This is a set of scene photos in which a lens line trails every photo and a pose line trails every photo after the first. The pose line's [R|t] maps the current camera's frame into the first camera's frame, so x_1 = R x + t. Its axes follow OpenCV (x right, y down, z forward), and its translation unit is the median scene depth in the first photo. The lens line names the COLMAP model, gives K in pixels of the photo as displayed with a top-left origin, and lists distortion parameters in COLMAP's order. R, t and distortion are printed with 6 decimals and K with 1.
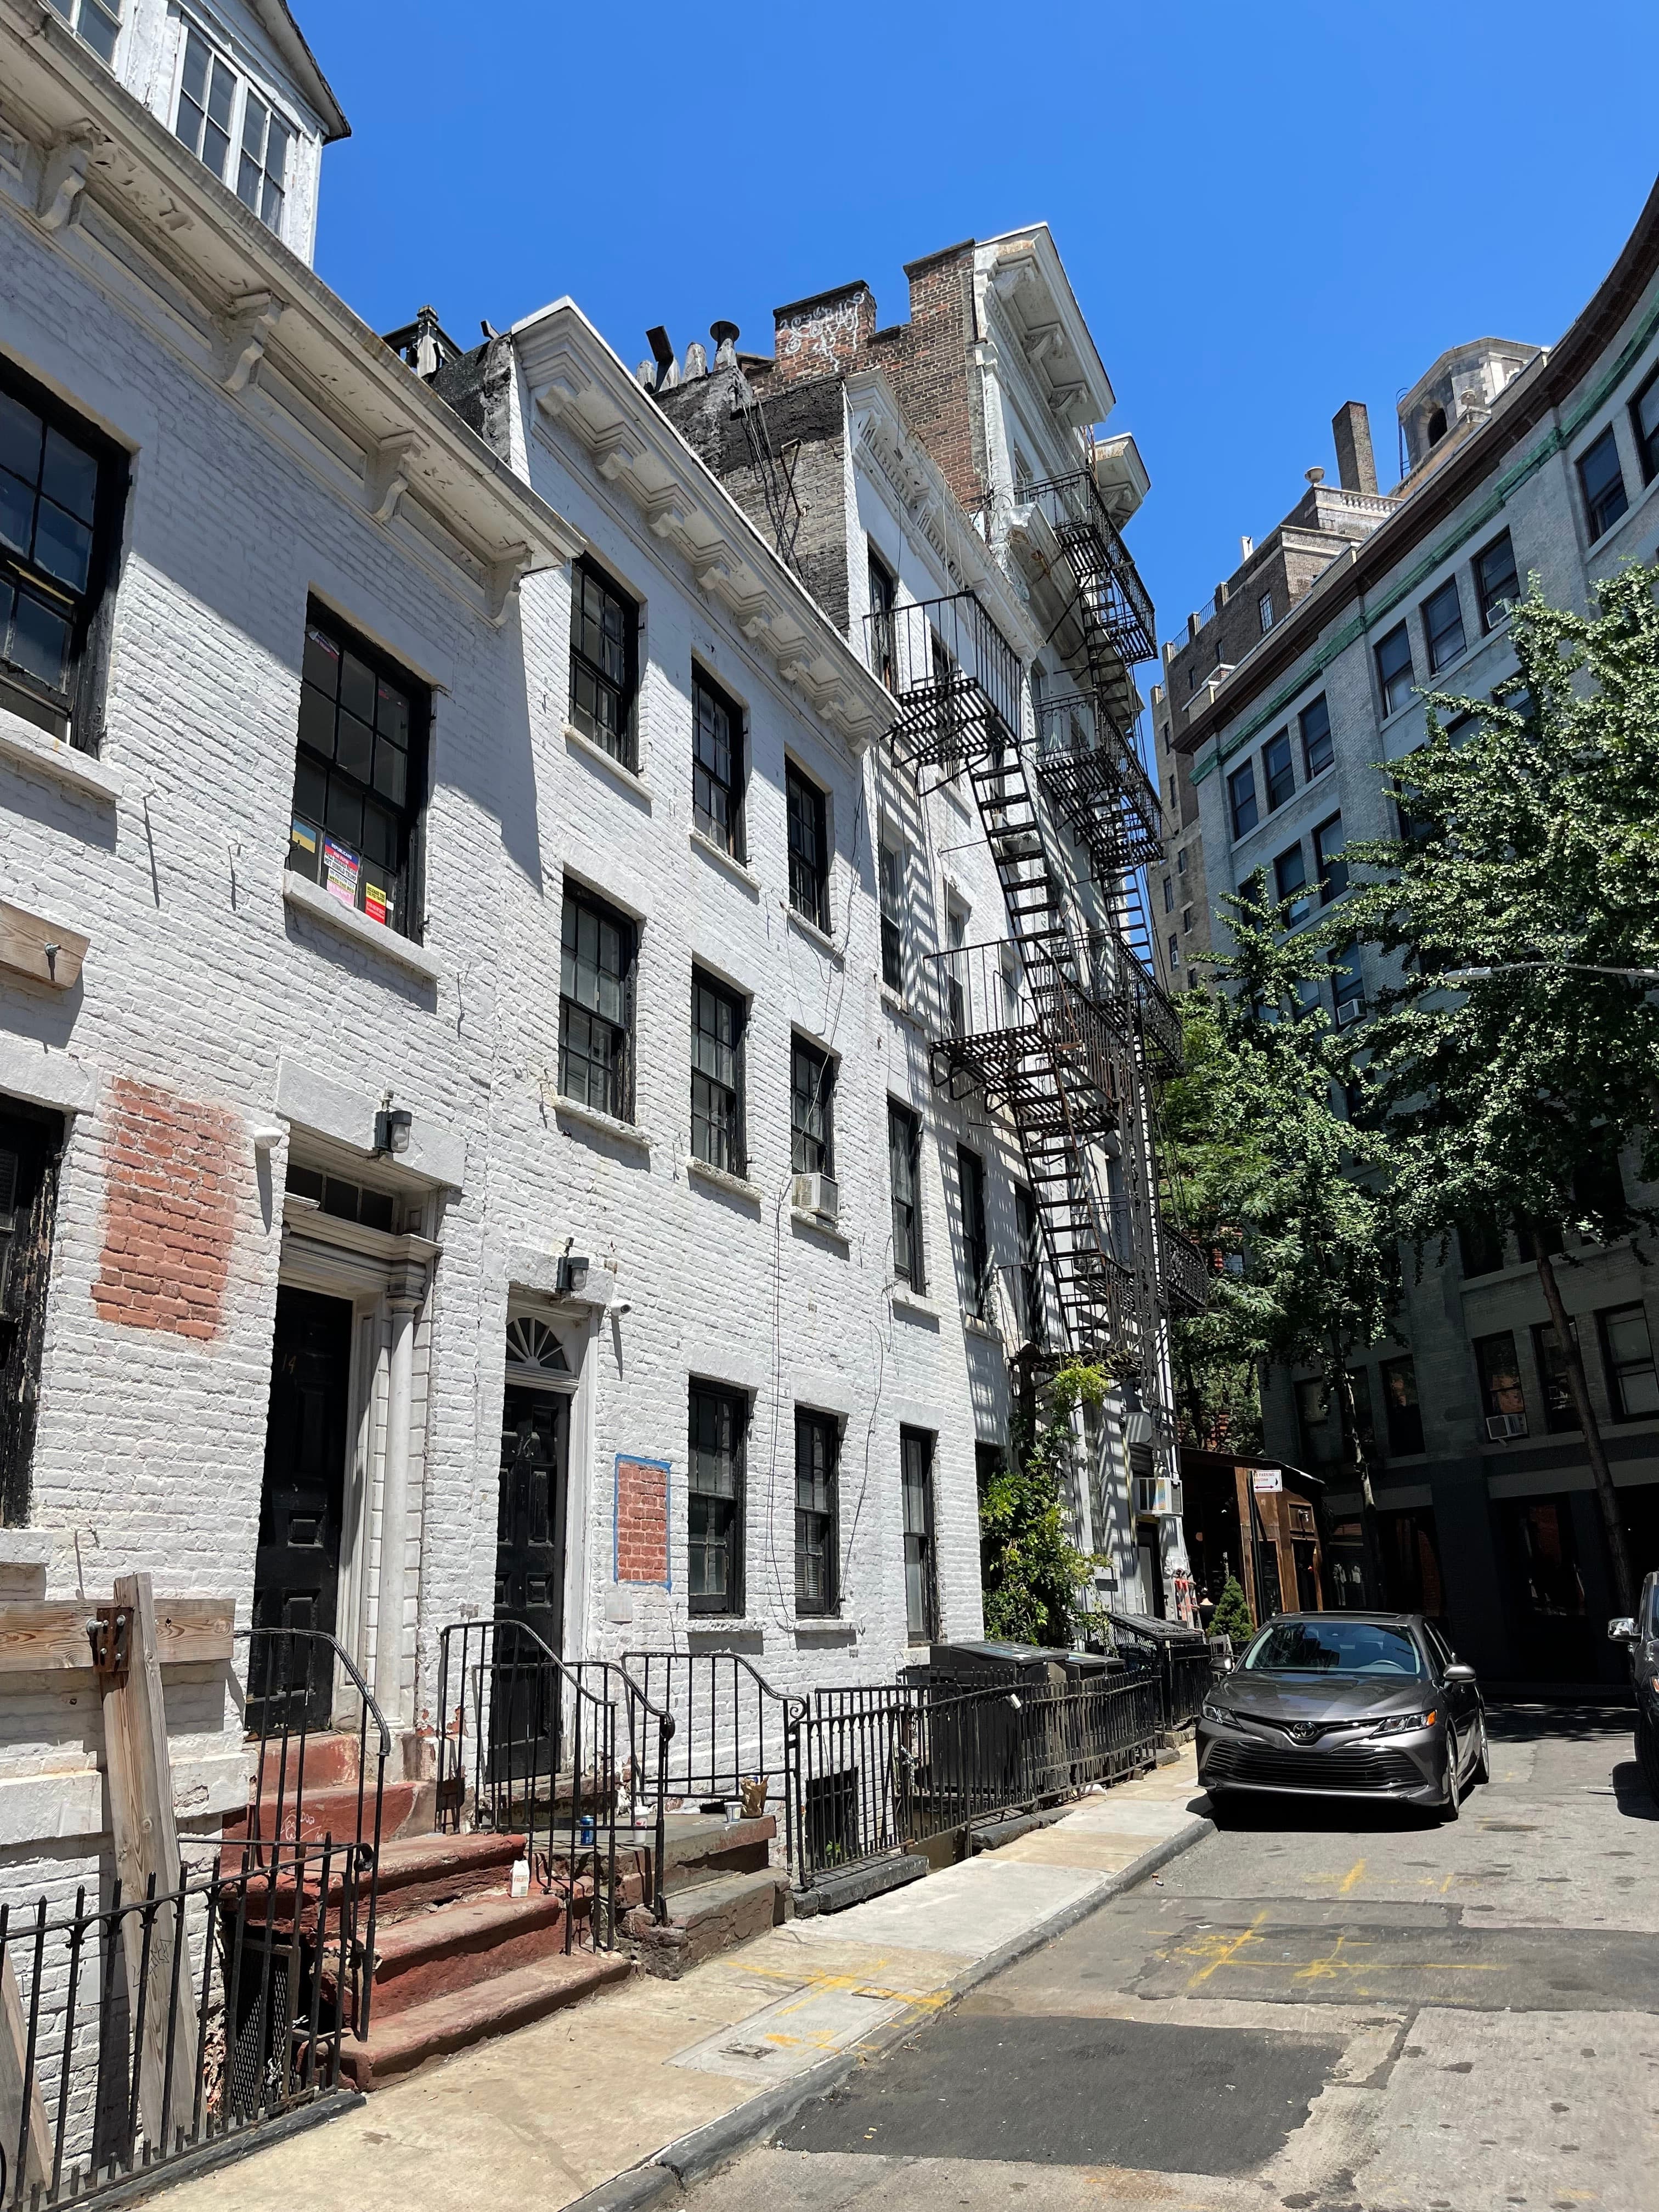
lens RADIAL K [[1623.5, 0, 824.5], [0, 1623.5, 1071.3], [0, 0, 1]] dist [0.026732, -0.003190]
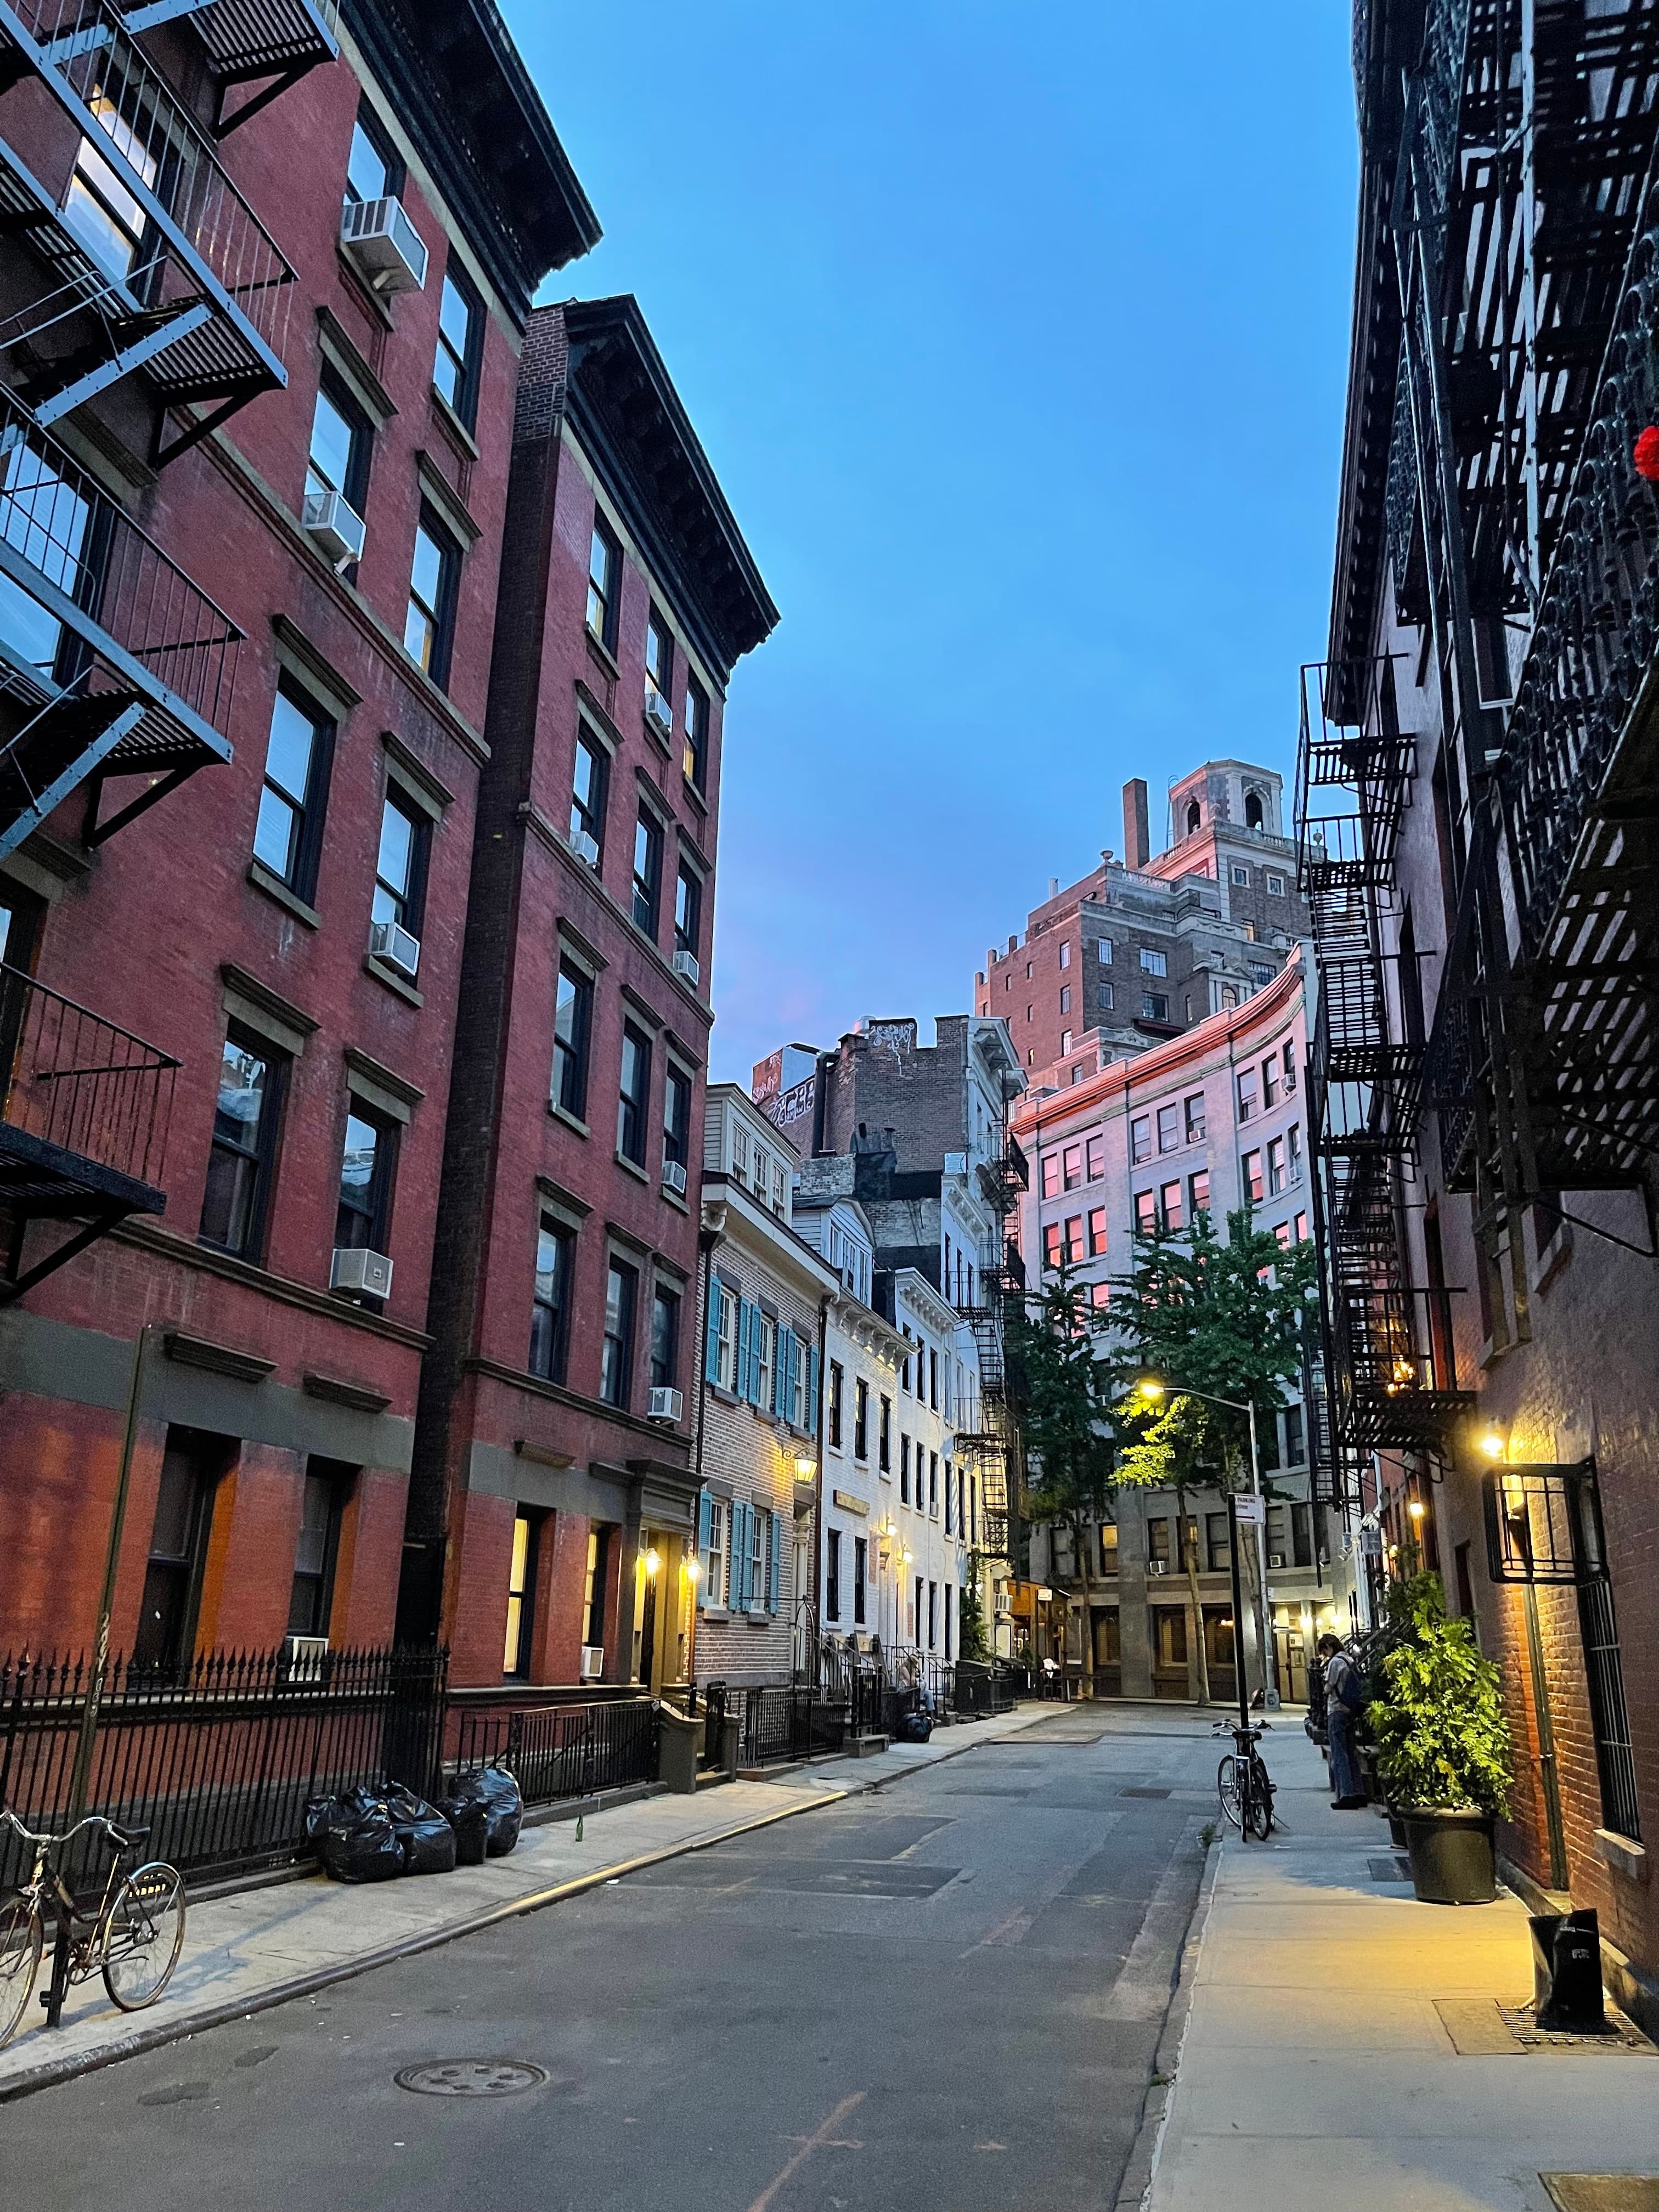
lens RADIAL K [[1680.7, 0, 829.5], [0, 1680.7, 1106.0], [0, 0, 1]] dist [0.092100, -0.136076]
pose [[0.982157, 0.094995, 0.162305, -0.338651], [-0.095861, 0.995392, -0.002508, -0.281101], [-0.161796, -0.013095, 0.986737, -0.900442]]
